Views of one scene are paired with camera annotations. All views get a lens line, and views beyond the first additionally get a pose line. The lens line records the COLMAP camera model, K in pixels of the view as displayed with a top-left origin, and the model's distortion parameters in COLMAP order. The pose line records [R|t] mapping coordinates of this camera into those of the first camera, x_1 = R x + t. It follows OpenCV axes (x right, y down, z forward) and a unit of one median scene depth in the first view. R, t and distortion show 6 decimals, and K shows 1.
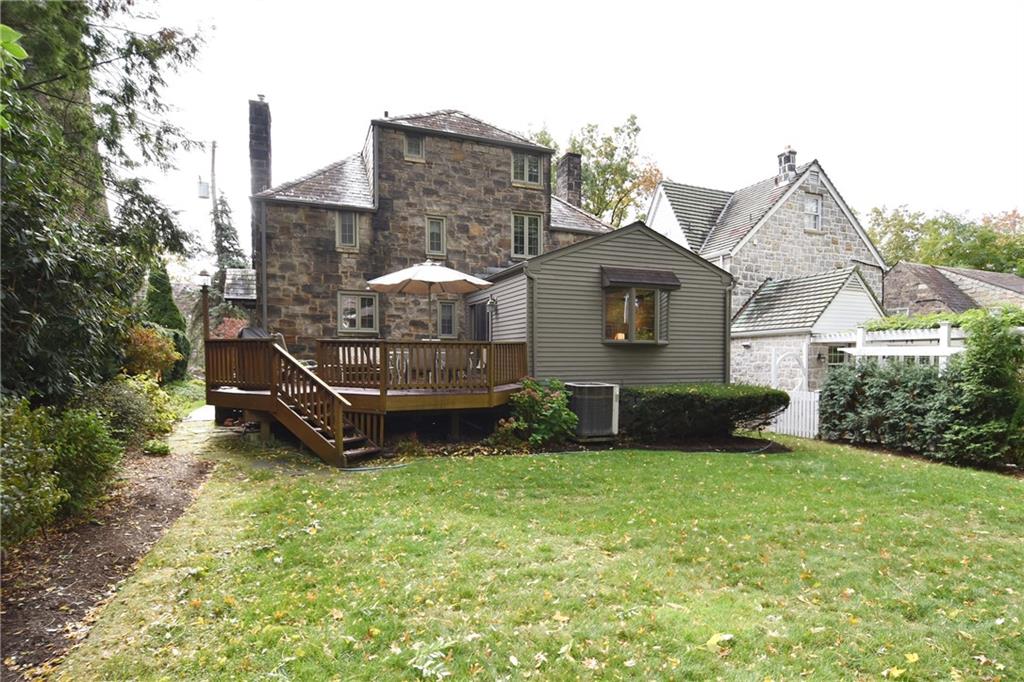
lens RADIAL K [[539.9, 0, 512.5], [0, 539.9, 362.9], [0, 0, 1]] dist [0.021618, -0.000674]
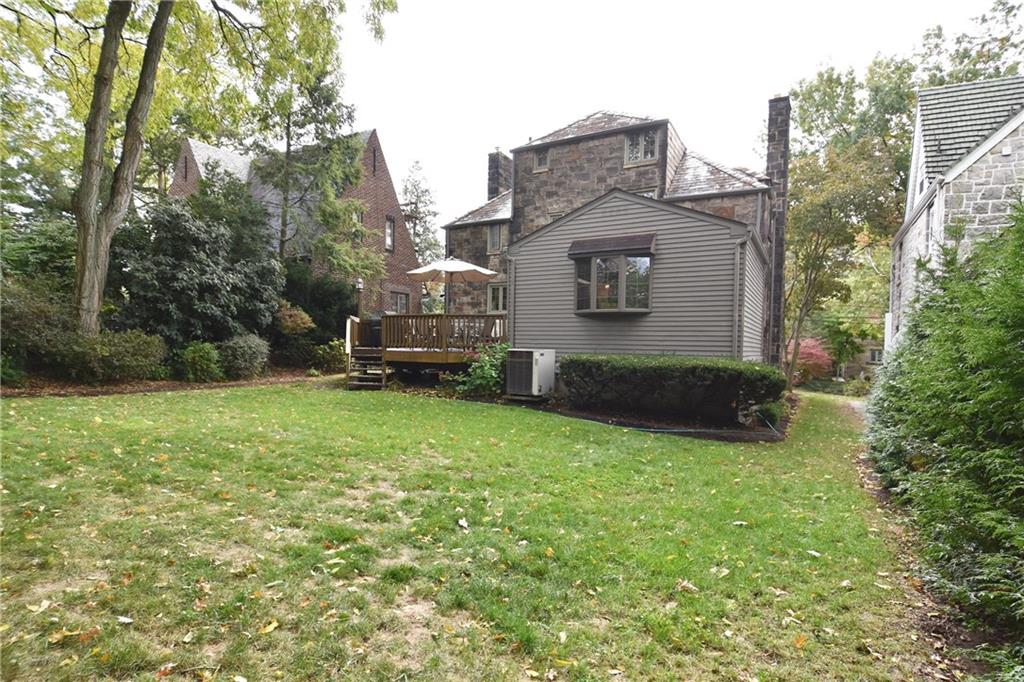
lens RADIAL K [[539.9, 0, 512.5], [0, 539.9, 362.9], [0, 0, 1]] dist [0.021618, -0.000674]
pose [[0.599113, 0.036420, -0.799835, 0.776018], [-0.037212, 0.999152, 0.017622, 0.037348], [0.799799, 0.019205, 0.599961, 0.232131]]
